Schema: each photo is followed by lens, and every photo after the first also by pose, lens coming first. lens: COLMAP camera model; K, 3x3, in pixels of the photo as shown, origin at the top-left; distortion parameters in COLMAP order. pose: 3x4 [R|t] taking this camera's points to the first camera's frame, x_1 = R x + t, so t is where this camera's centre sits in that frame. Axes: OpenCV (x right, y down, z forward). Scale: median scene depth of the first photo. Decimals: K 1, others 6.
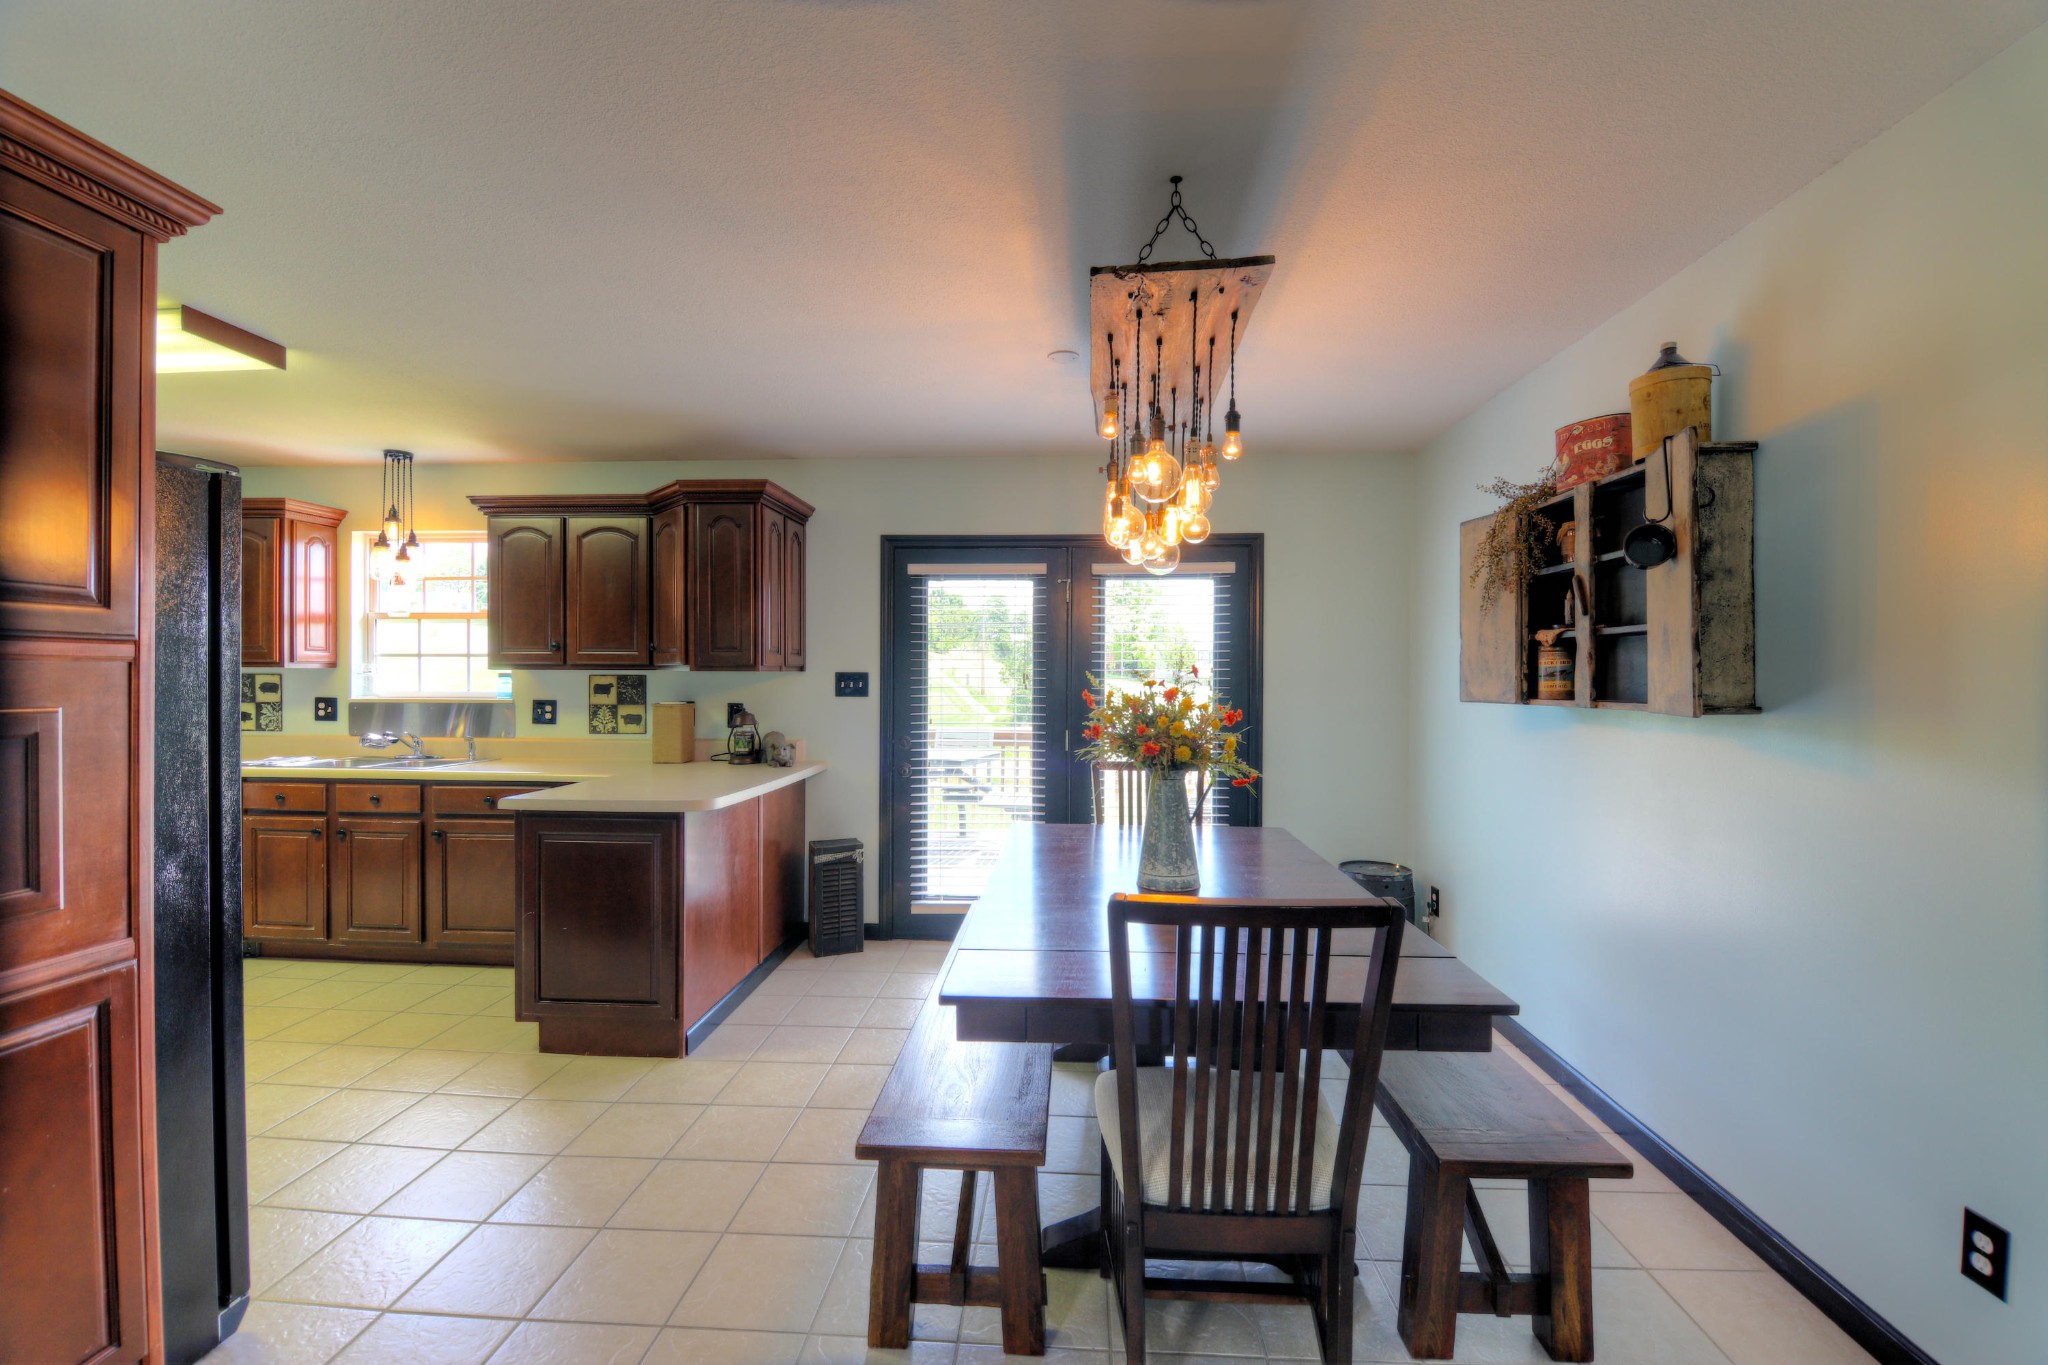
lens RADIAL K [[870.5, 0, 1032.5], [0, 870.5, 680.1], [0, 0, 1]] dist [-0.010144, -0.000630]
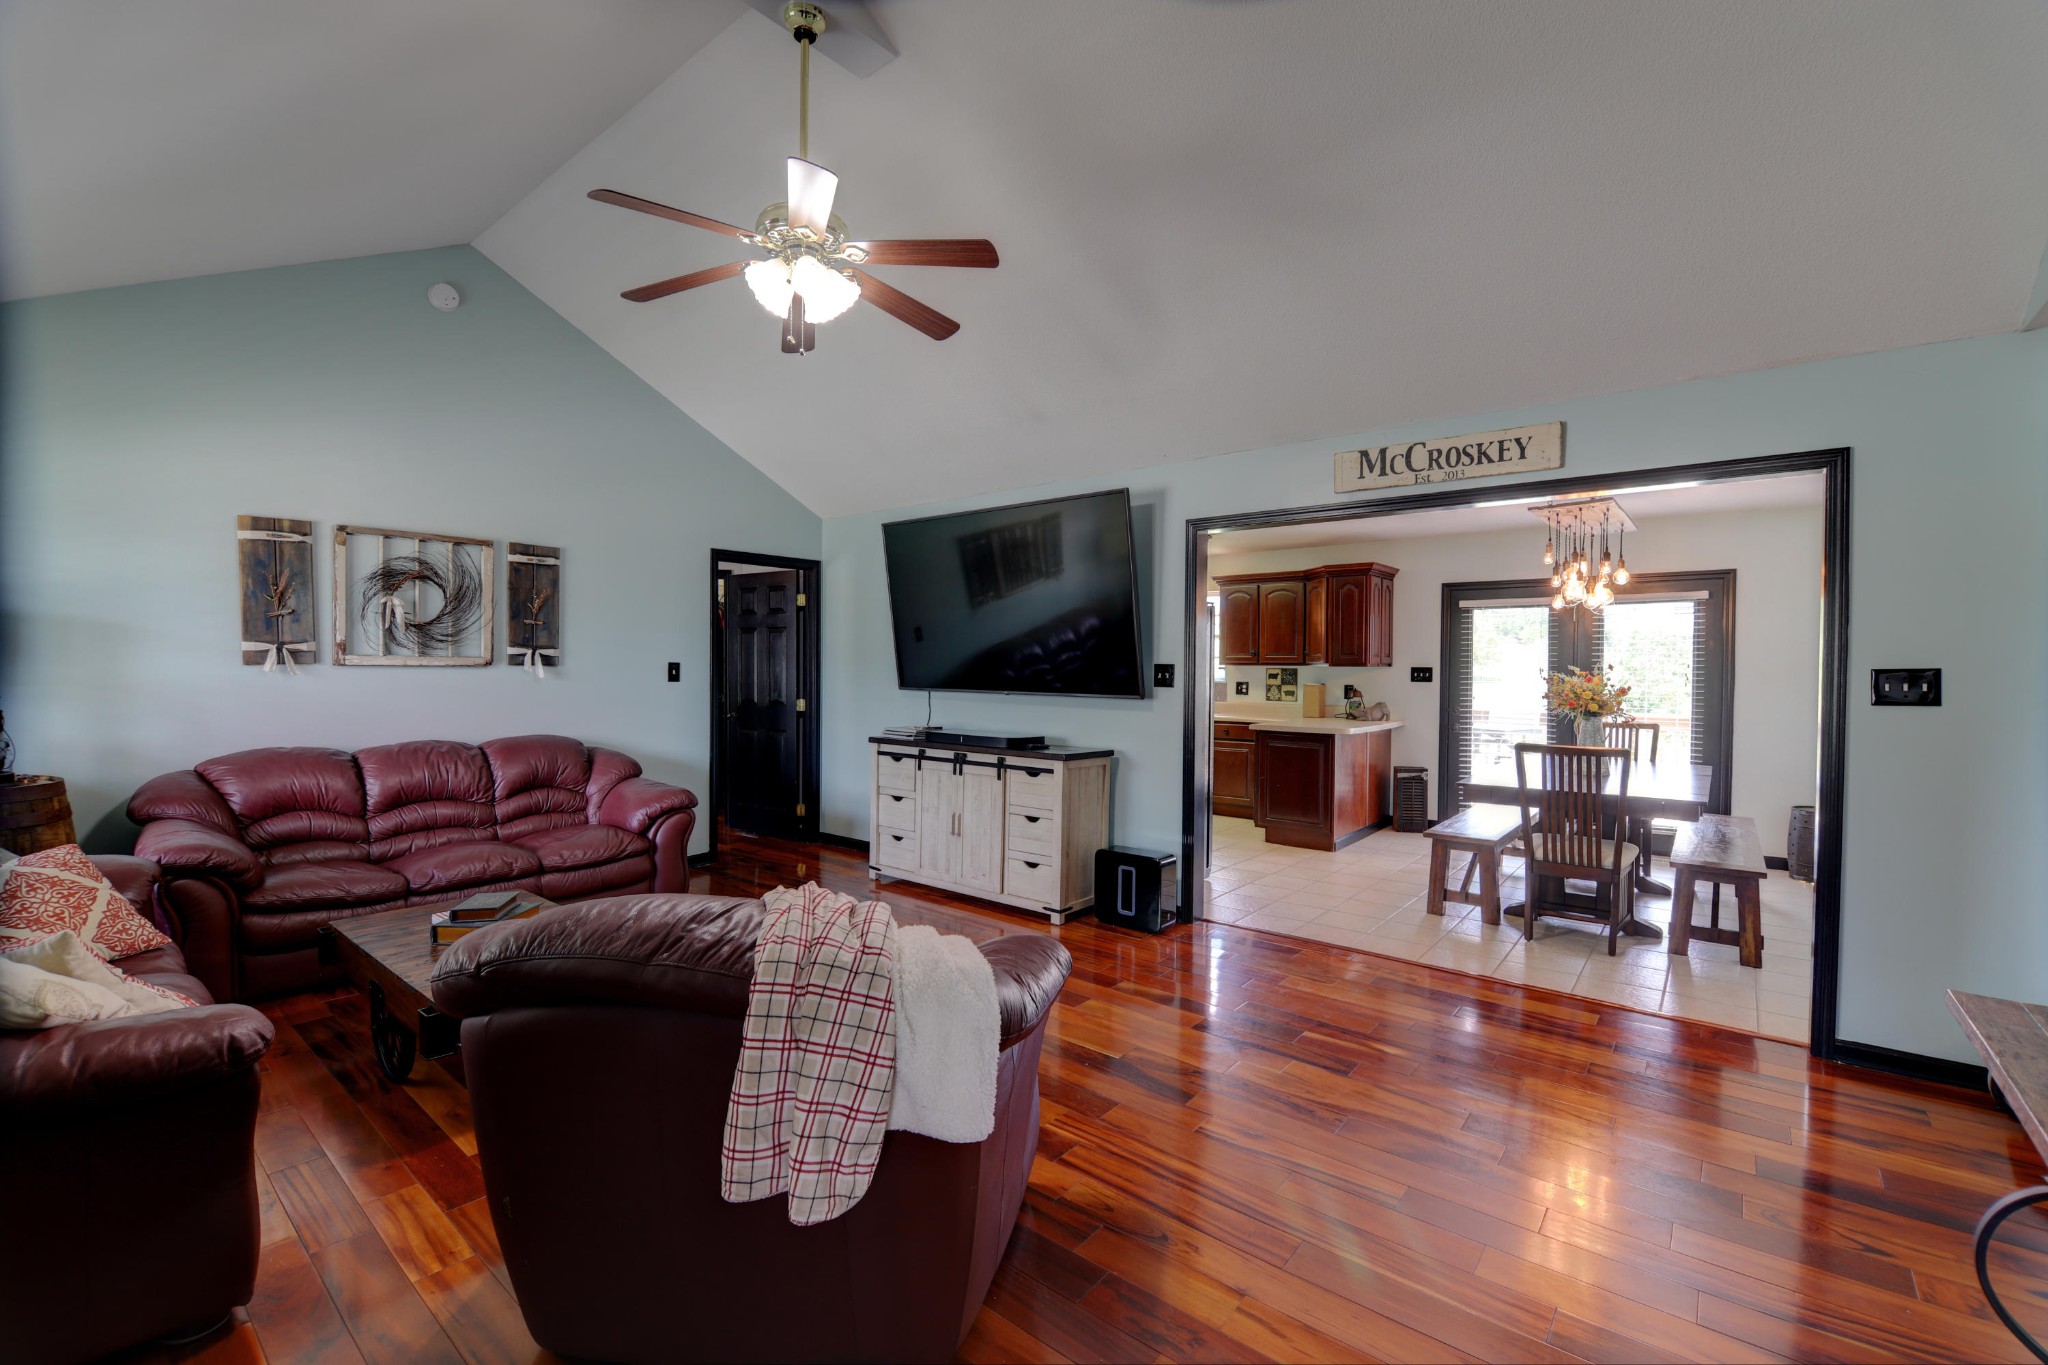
lens RADIAL K [[870.5, 0, 1027.7], [0, 870.5, 684.6], [0, 0, 1]] dist [-0.010144, -0.000630]
pose [[0.810550, 0.014418, -0.585492, 0.158280], [-0.006667, 0.999859, 0.015392, 0.003612], [0.585632, -0.008573, 0.810532, -0.808542]]
